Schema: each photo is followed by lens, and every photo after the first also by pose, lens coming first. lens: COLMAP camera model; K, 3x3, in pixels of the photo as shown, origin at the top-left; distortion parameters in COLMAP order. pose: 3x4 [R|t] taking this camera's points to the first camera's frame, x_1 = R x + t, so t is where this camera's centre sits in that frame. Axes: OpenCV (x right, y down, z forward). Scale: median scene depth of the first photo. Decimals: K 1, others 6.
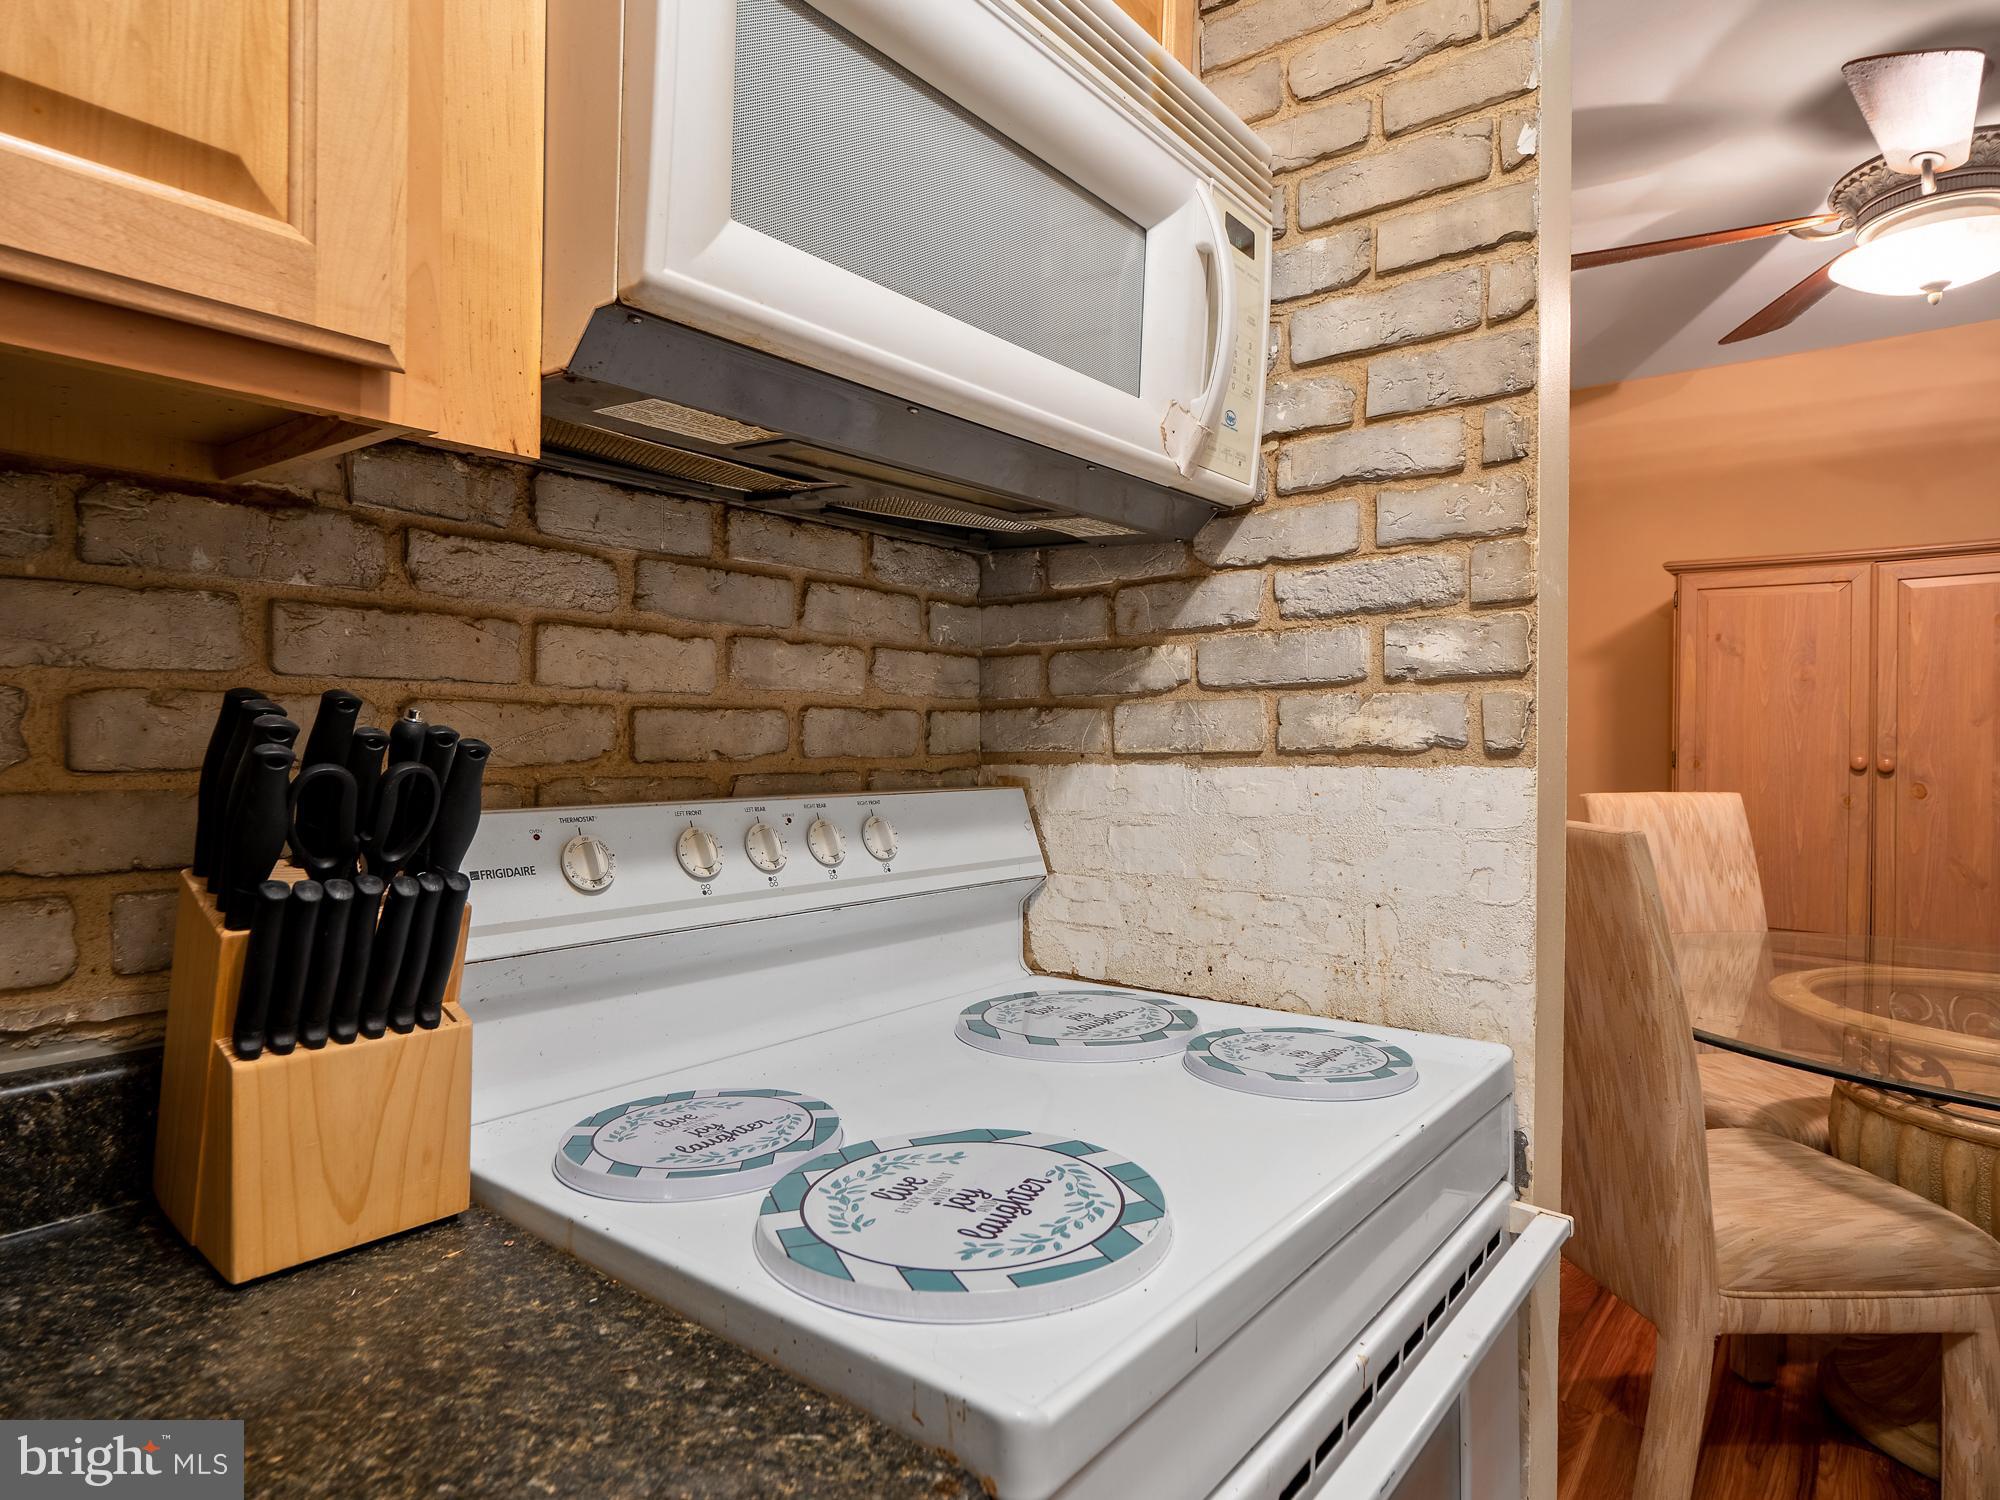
lens RADIAL K [[1119.0, 0, 991.9], [0, 1119.0, 746.9], [0, 0, 1]] dist [-0.000486, 0.000186]
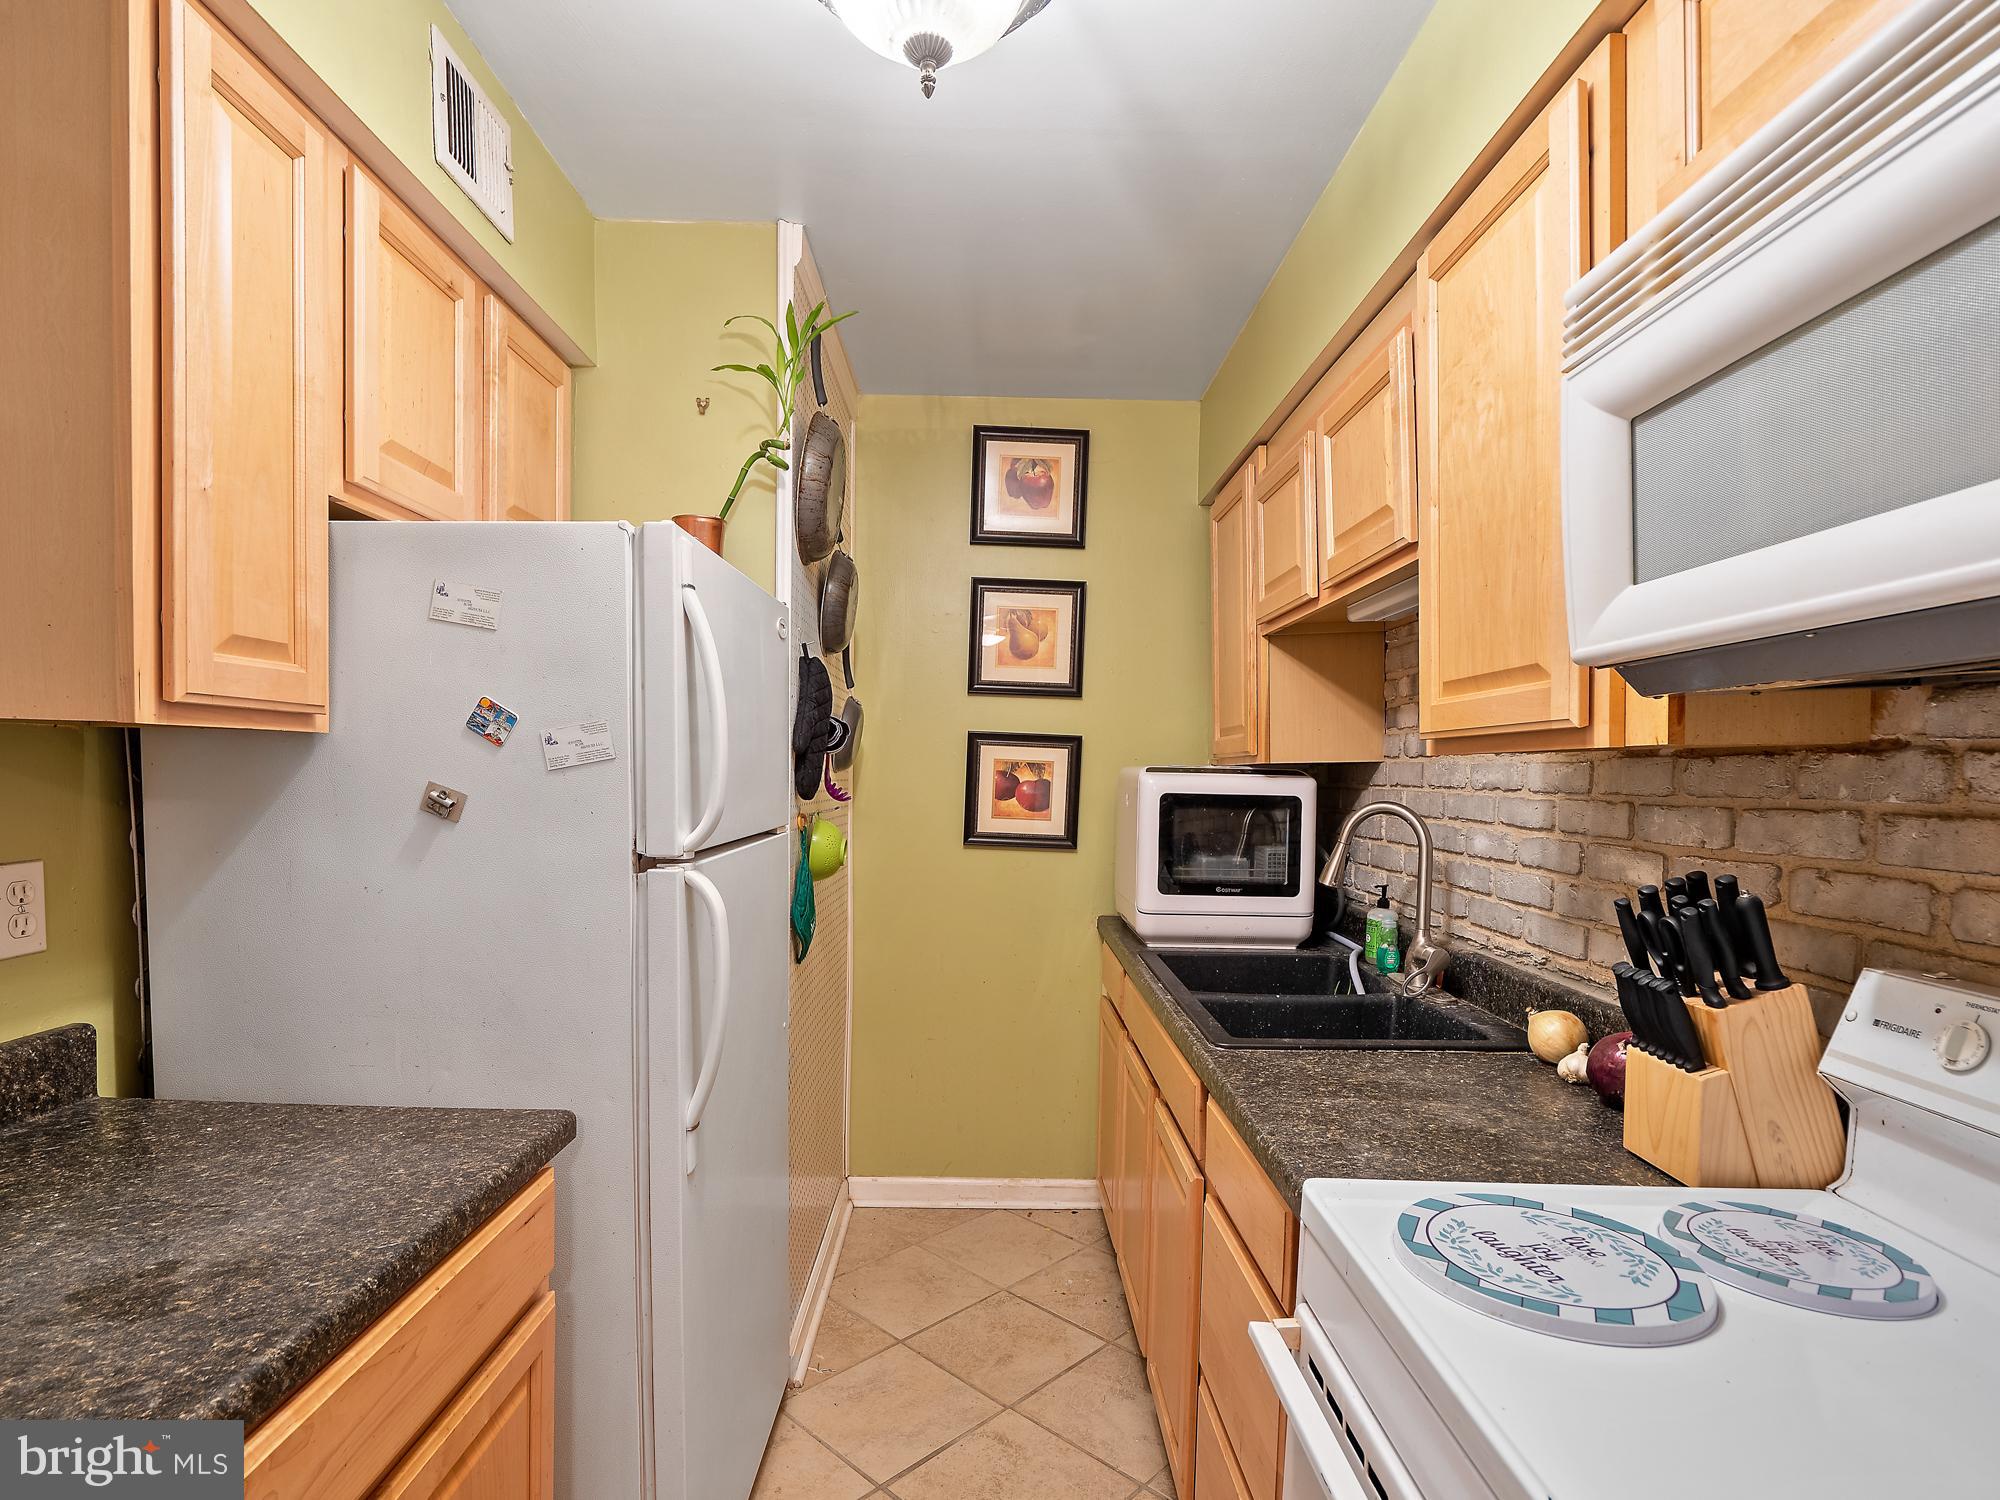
lens RADIAL K [[1015.0, 0, 1006.4], [0, 1015.0, 817.7], [0, 0, 1]] dist [-0.015087, -0.002040]
pose [[-0.761472, 0.015294, -0.648017, 0.924072], [-0.021806, 0.998551, 0.049192, -0.138575], [0.647831, 0.051589, -0.760035, 1.048264]]
